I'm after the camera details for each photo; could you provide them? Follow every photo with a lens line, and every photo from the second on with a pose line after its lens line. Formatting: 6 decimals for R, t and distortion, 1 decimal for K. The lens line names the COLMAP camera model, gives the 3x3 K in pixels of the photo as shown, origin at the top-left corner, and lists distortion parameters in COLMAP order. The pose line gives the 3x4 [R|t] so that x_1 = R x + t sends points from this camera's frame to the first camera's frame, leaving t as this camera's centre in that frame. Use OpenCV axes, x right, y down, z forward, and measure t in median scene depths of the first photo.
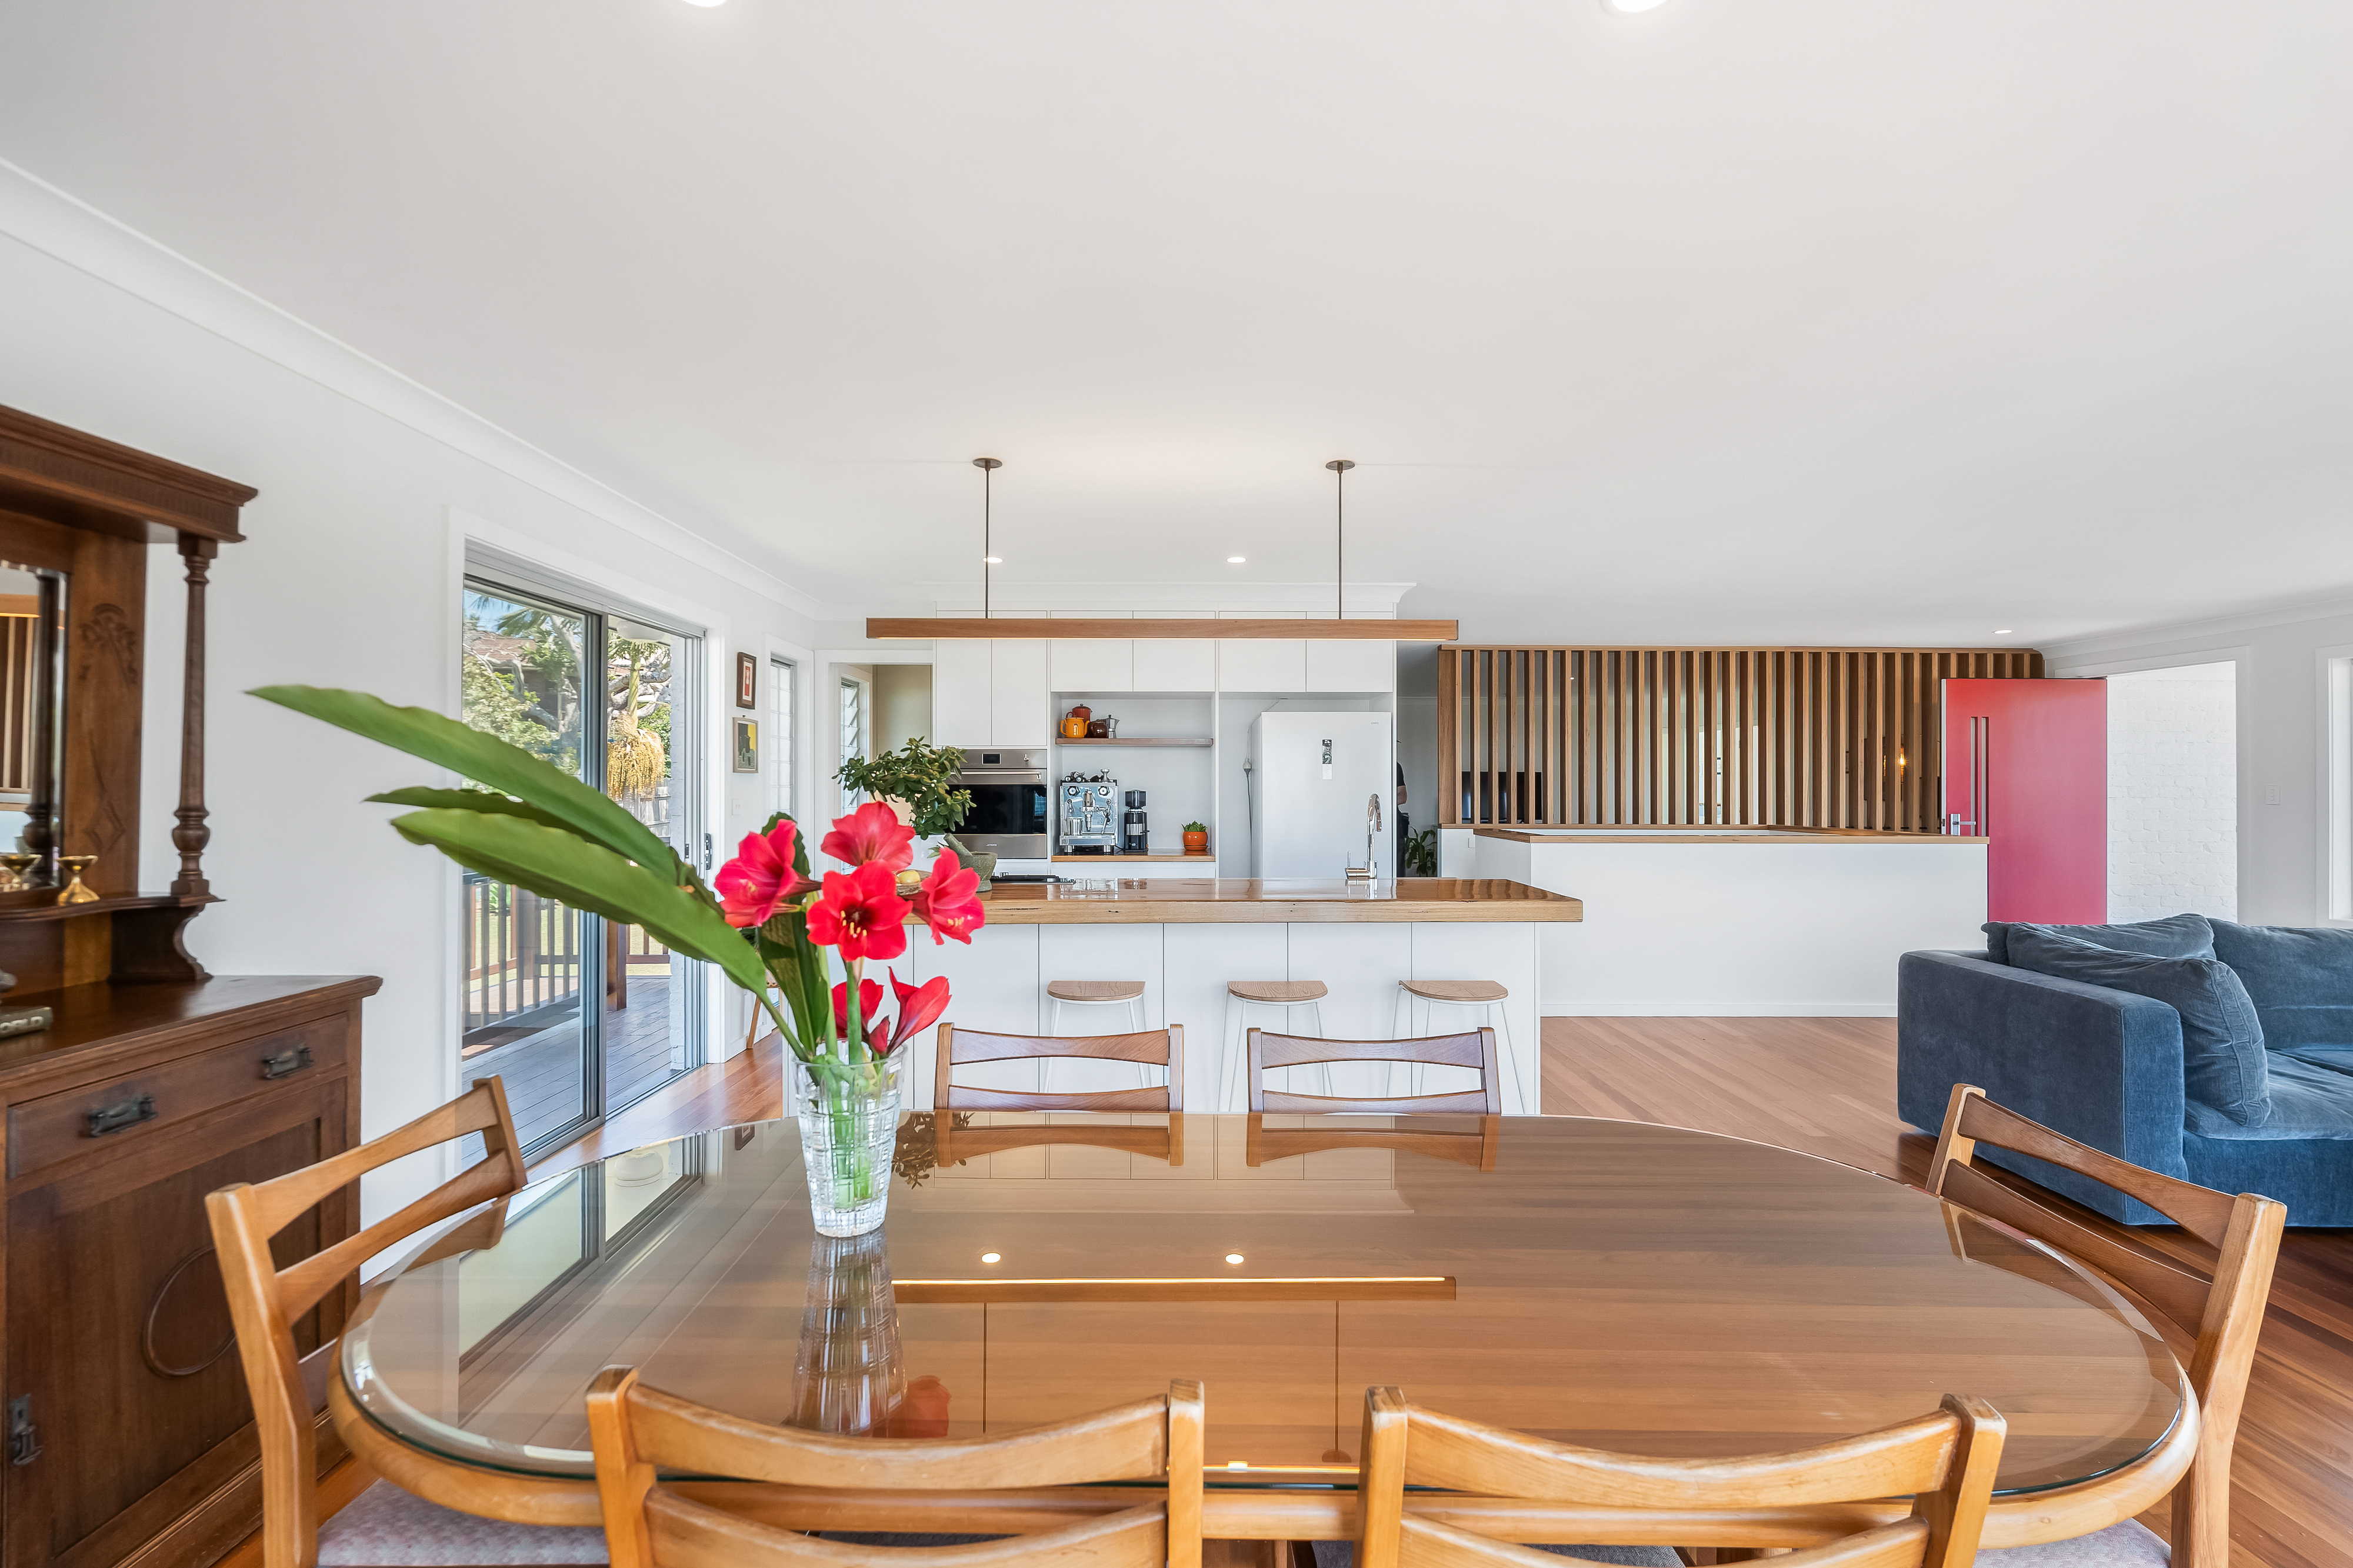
lens RADIAL K [[1025.4, 0, 1186.8], [0, 1025.4, 788.1], [0, 0, 1]] dist [-0.003209, 0.000032]
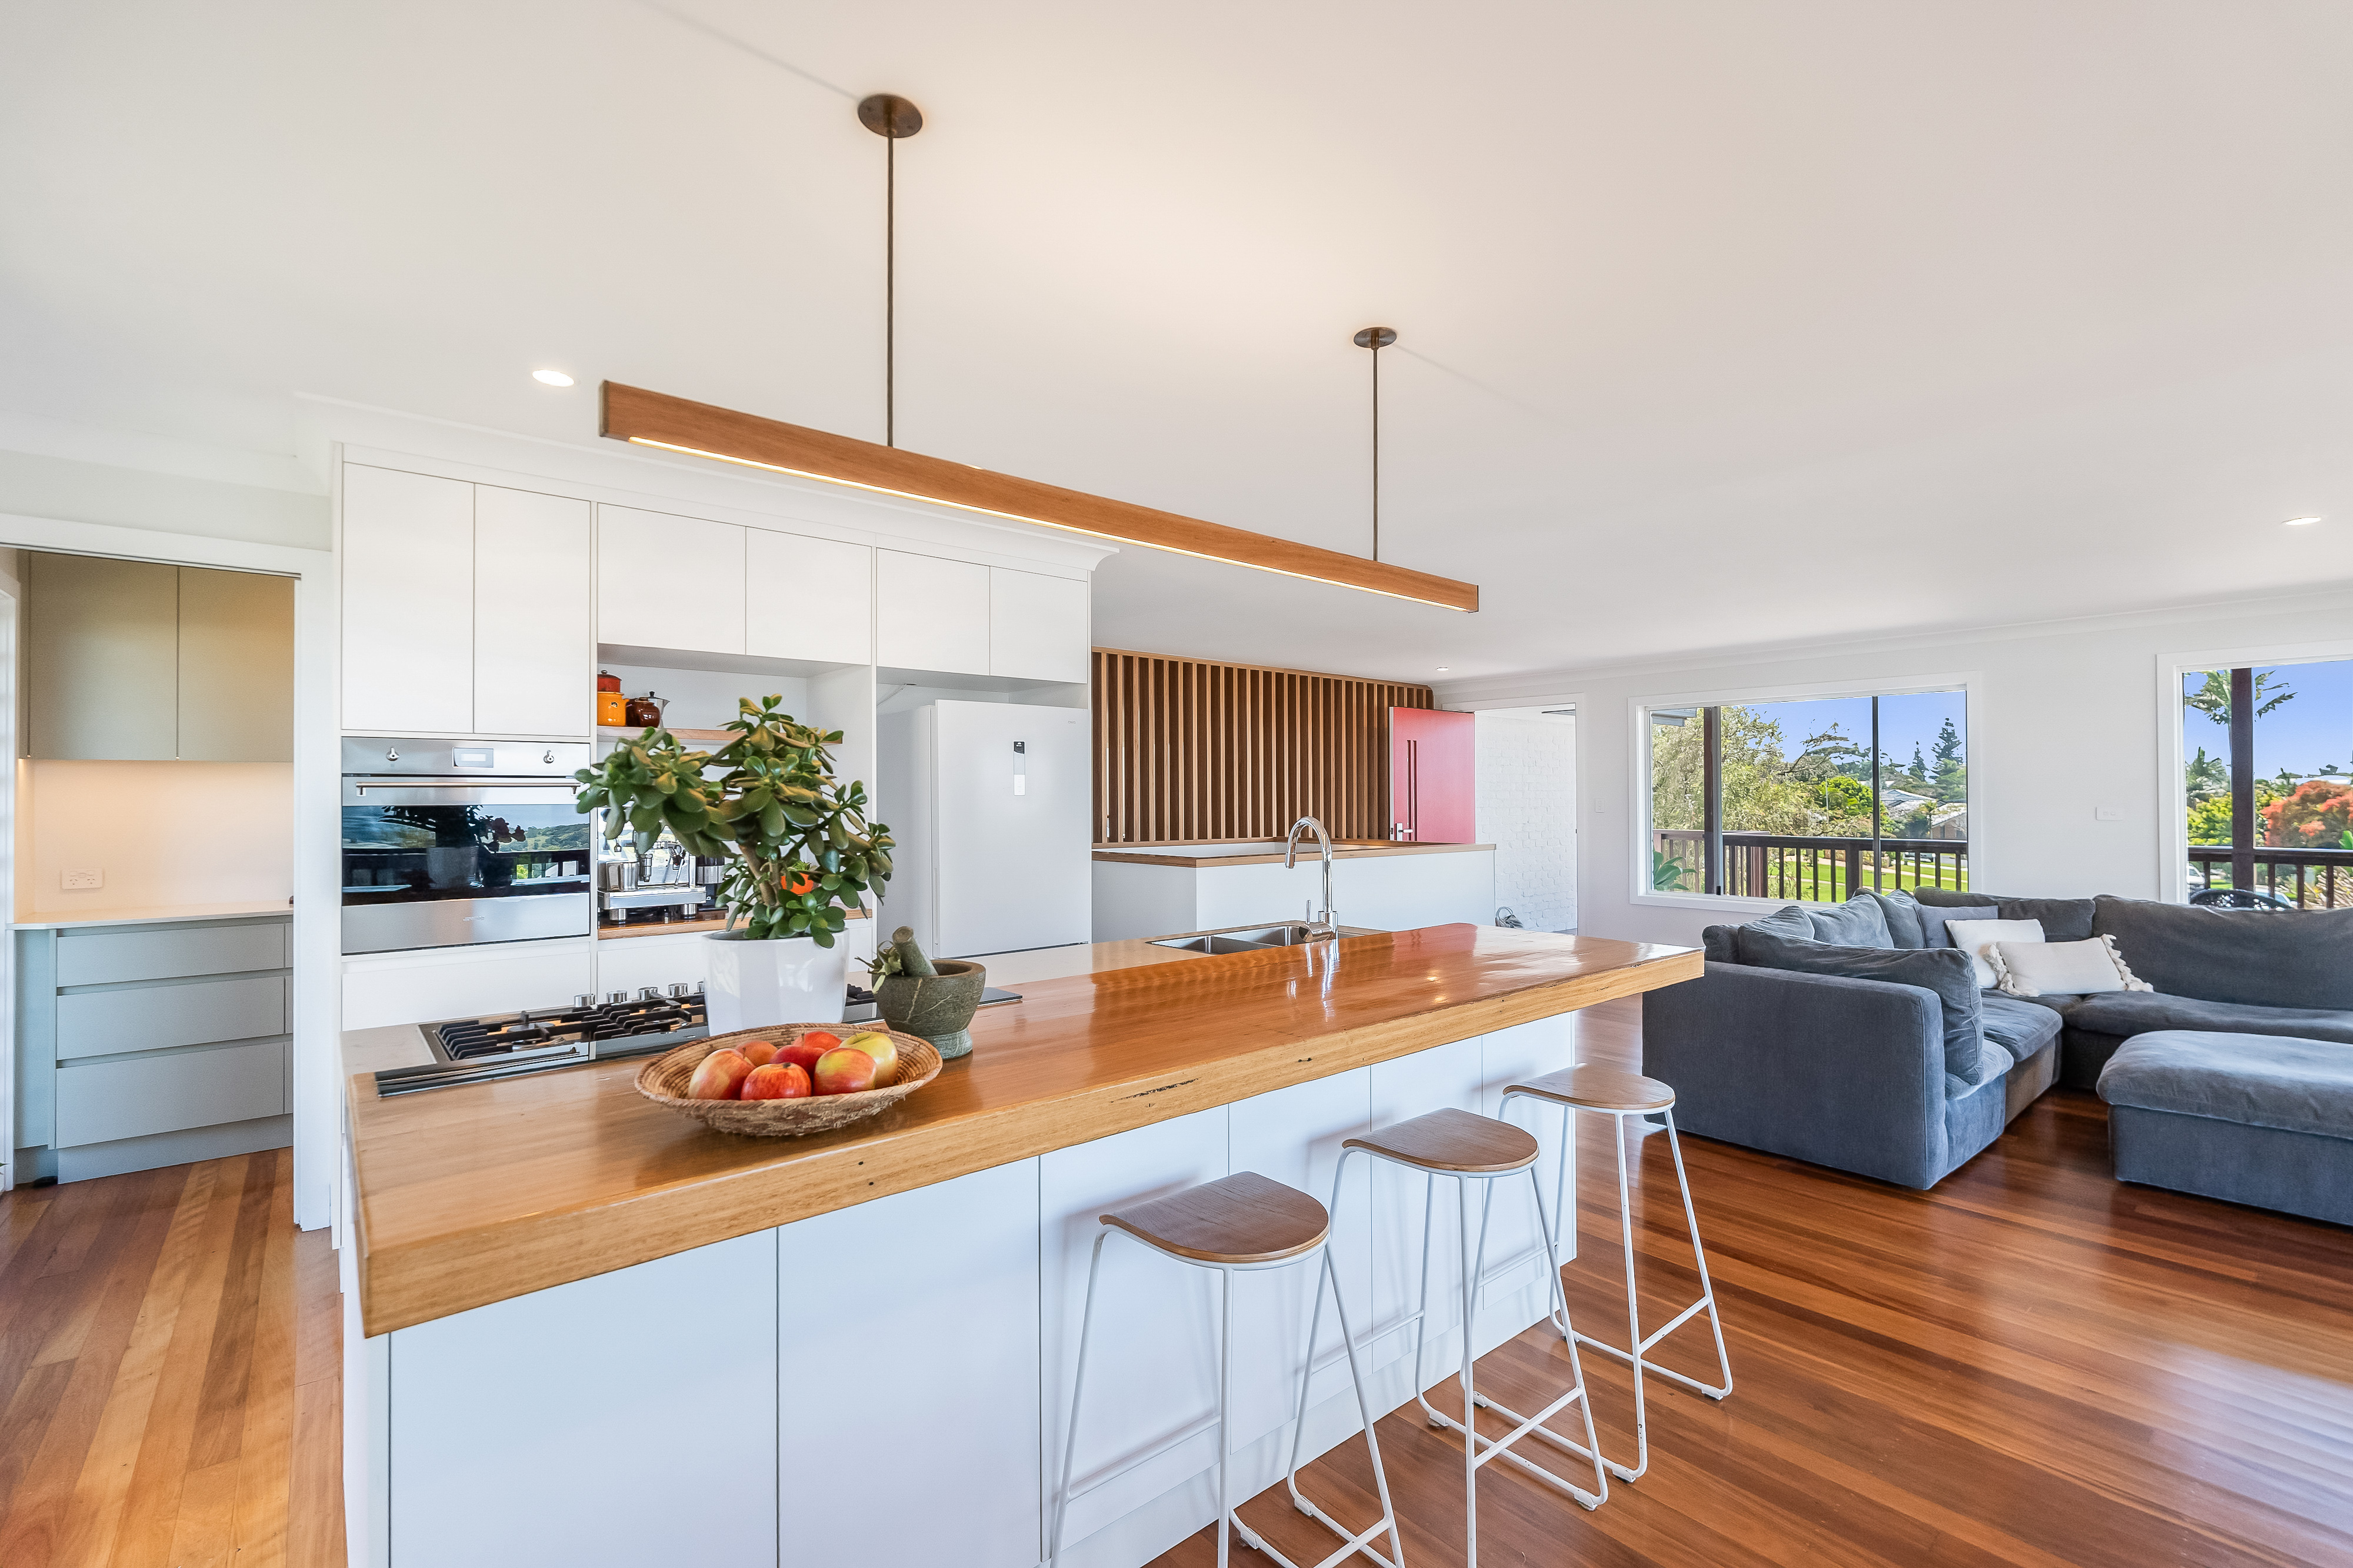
lens RADIAL K [[1025.4, 0, 1177.1], [0, 1025.4, 782.4], [0, 0, 1]] dist [-0.003209, 0.000032]
pose [[0.776550, 0.005928, 0.630028, -0.237435], [0.004734, 0.999873, -0.015242, -0.005775], [-0.630038, 0.014819, 0.776423, 0.348516]]
